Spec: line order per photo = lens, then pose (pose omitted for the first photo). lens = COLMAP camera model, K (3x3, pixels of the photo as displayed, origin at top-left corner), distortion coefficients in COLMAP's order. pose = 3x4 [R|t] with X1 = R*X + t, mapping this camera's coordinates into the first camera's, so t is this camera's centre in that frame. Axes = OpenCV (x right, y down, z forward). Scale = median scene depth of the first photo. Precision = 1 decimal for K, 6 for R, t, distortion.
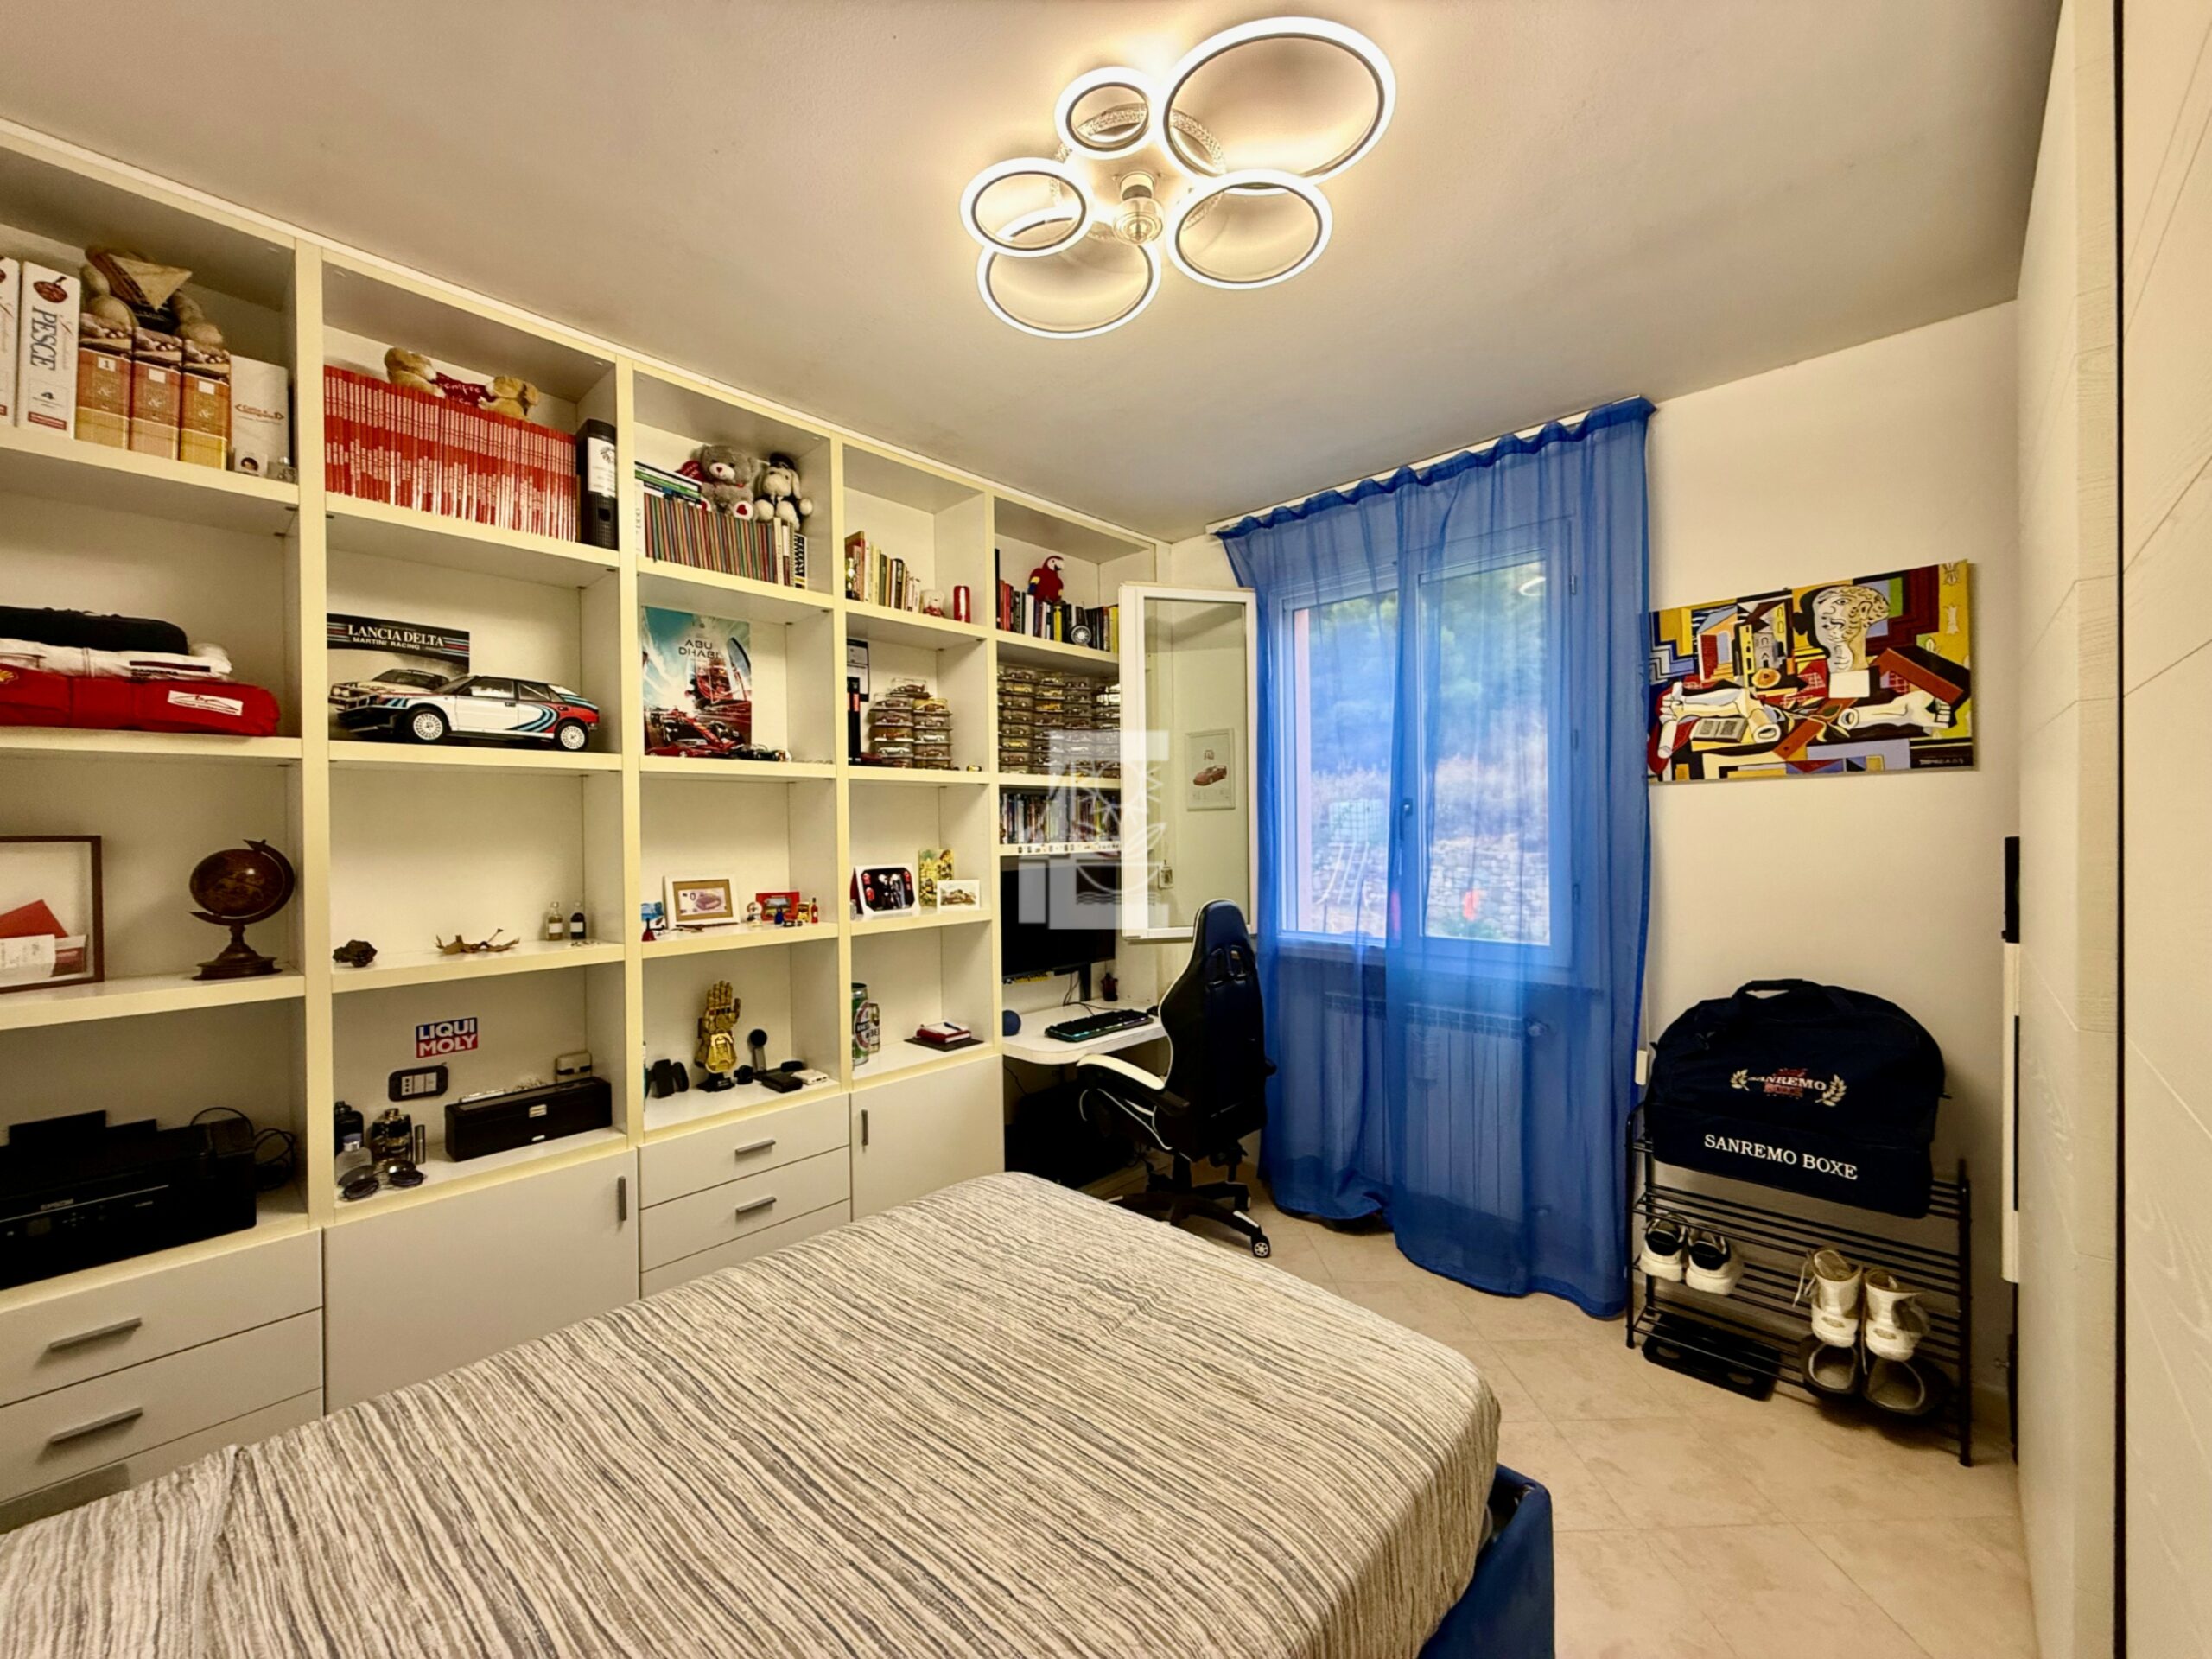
lens RADIAL K [[880.9, 0, 1098.9], [0, 880.9, 829.2], [0, 0, 1]] dist [0.000063, -0.000481]
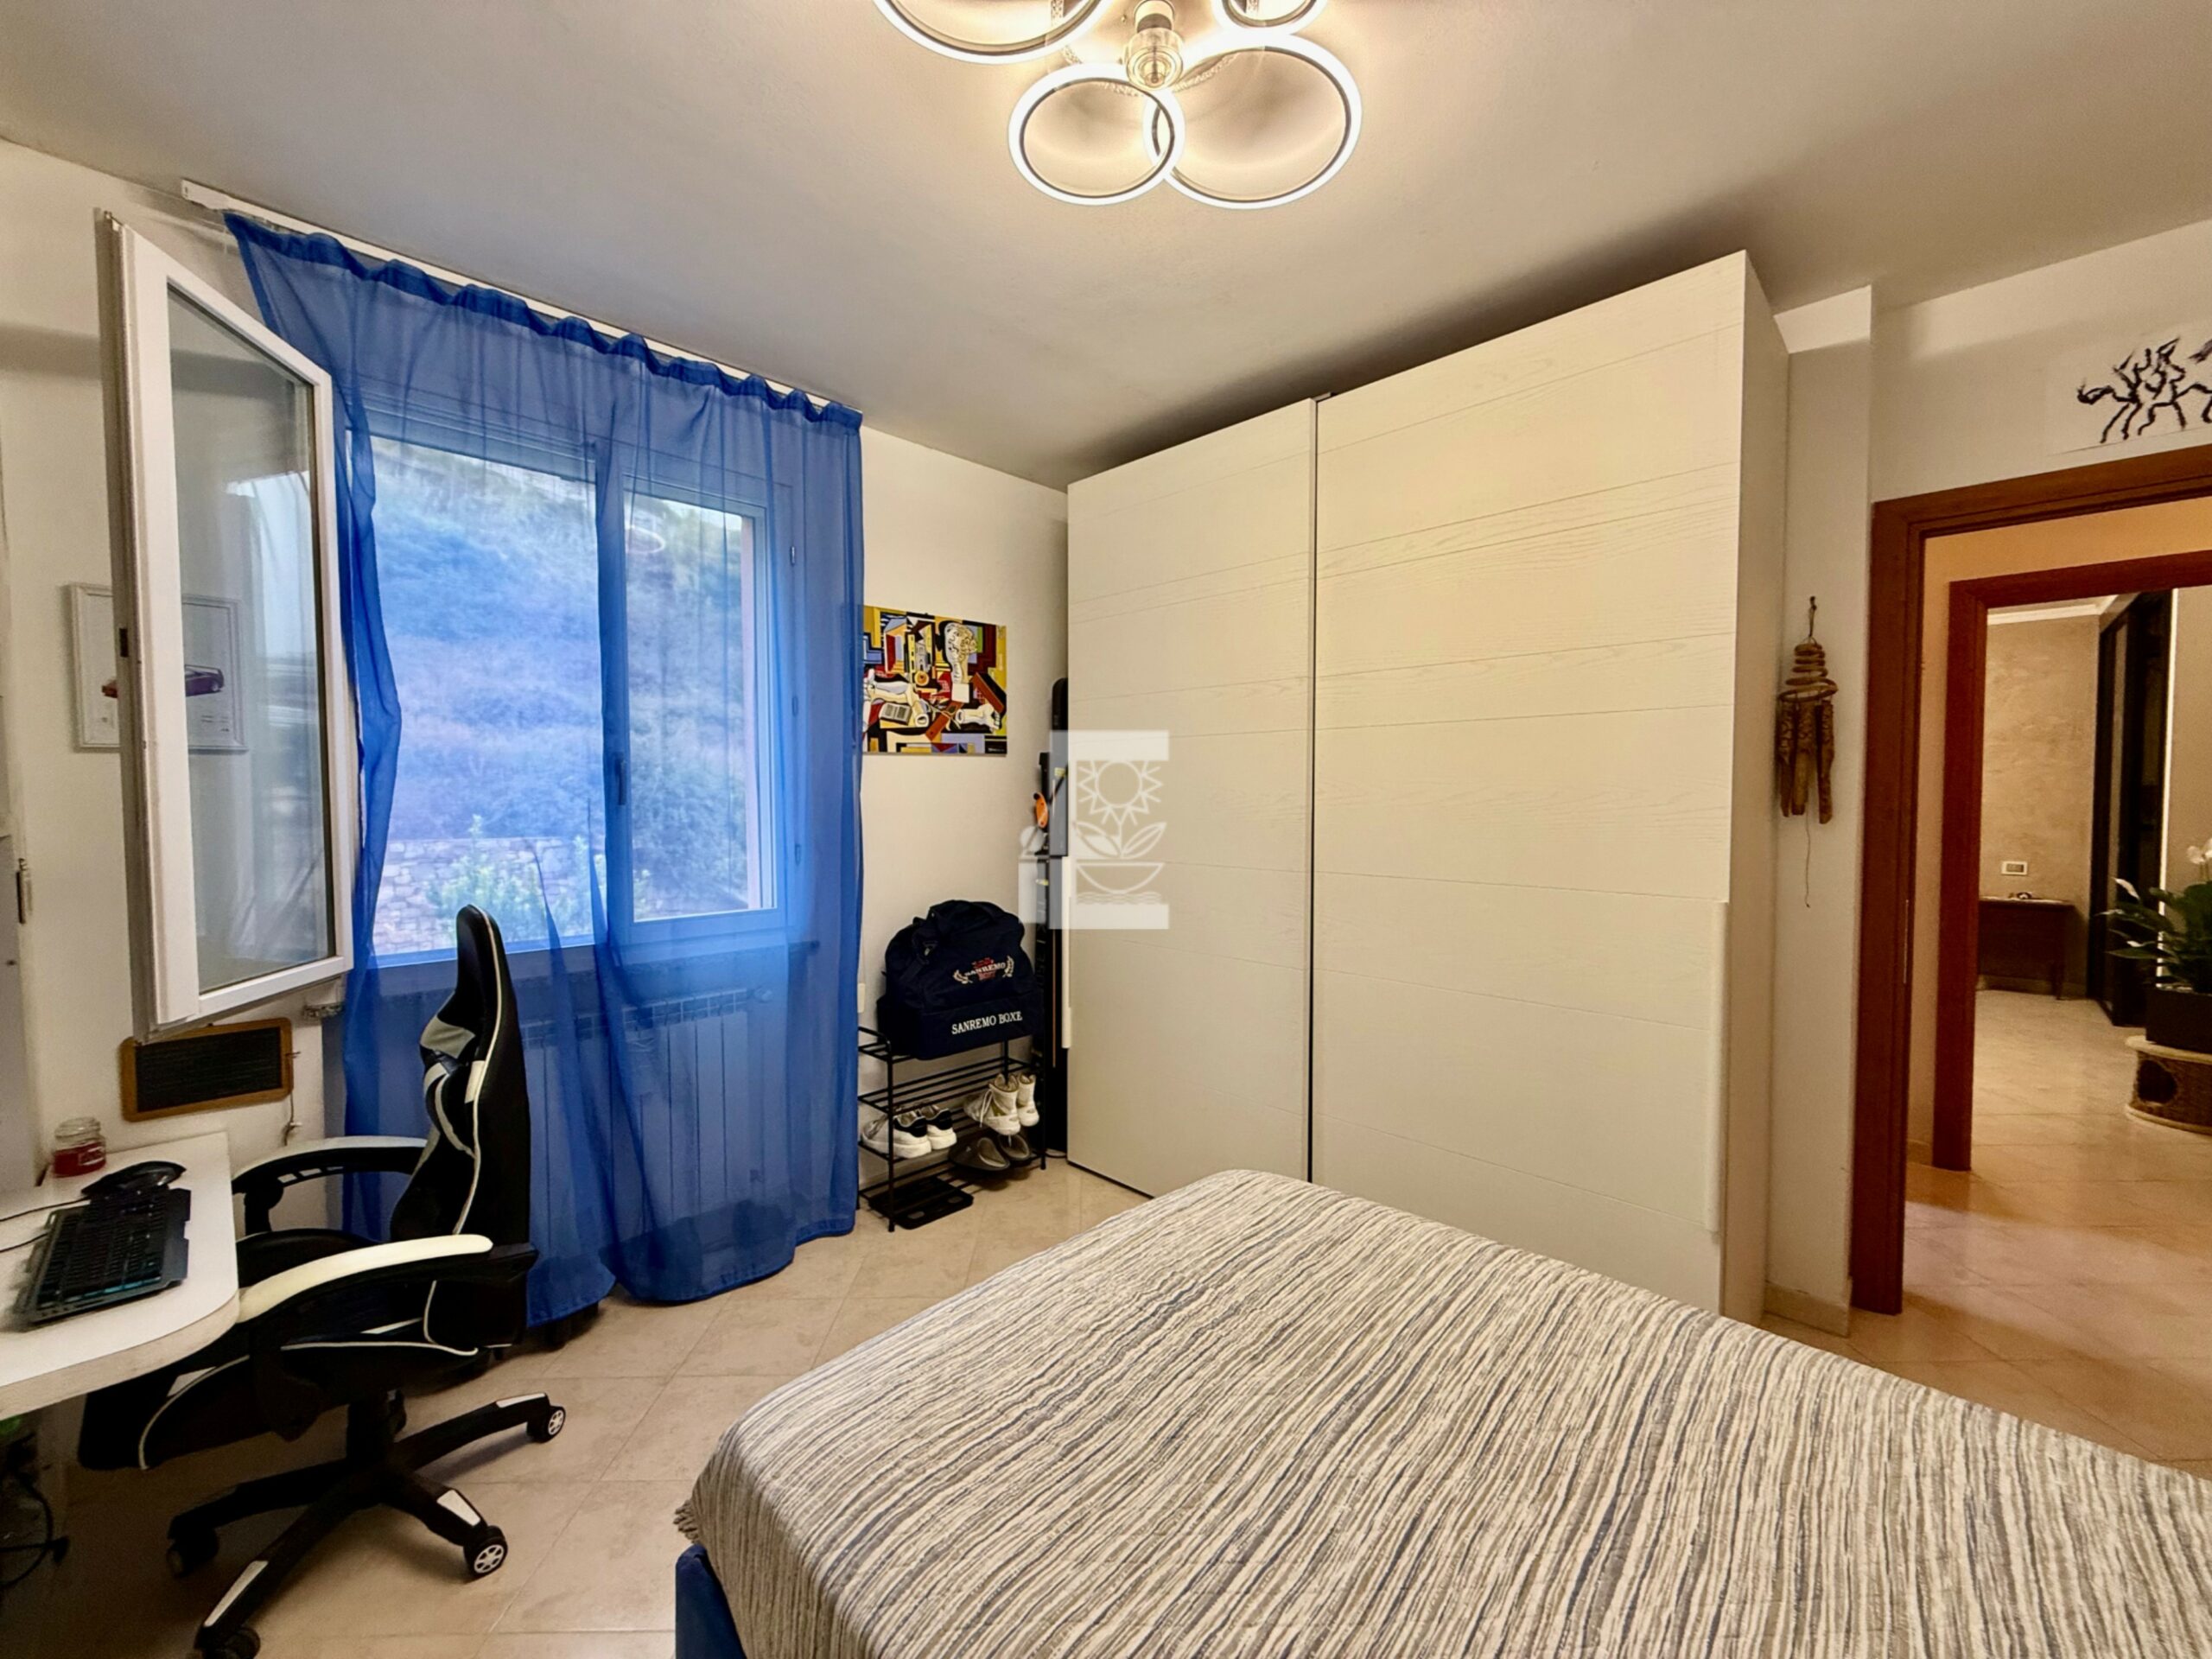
lens RADIAL K [[880.9, 0, 1098.9], [0, 880.9, 829.2], [0, 0, 1]] dist [0.000063, -0.000481]
pose [[0.016991, -0.028506, 0.999449, -0.587539], [0.010051, 0.999548, 0.028338, 0.020922], [-0.999805, 0.009564, 0.017270, 0.739855]]
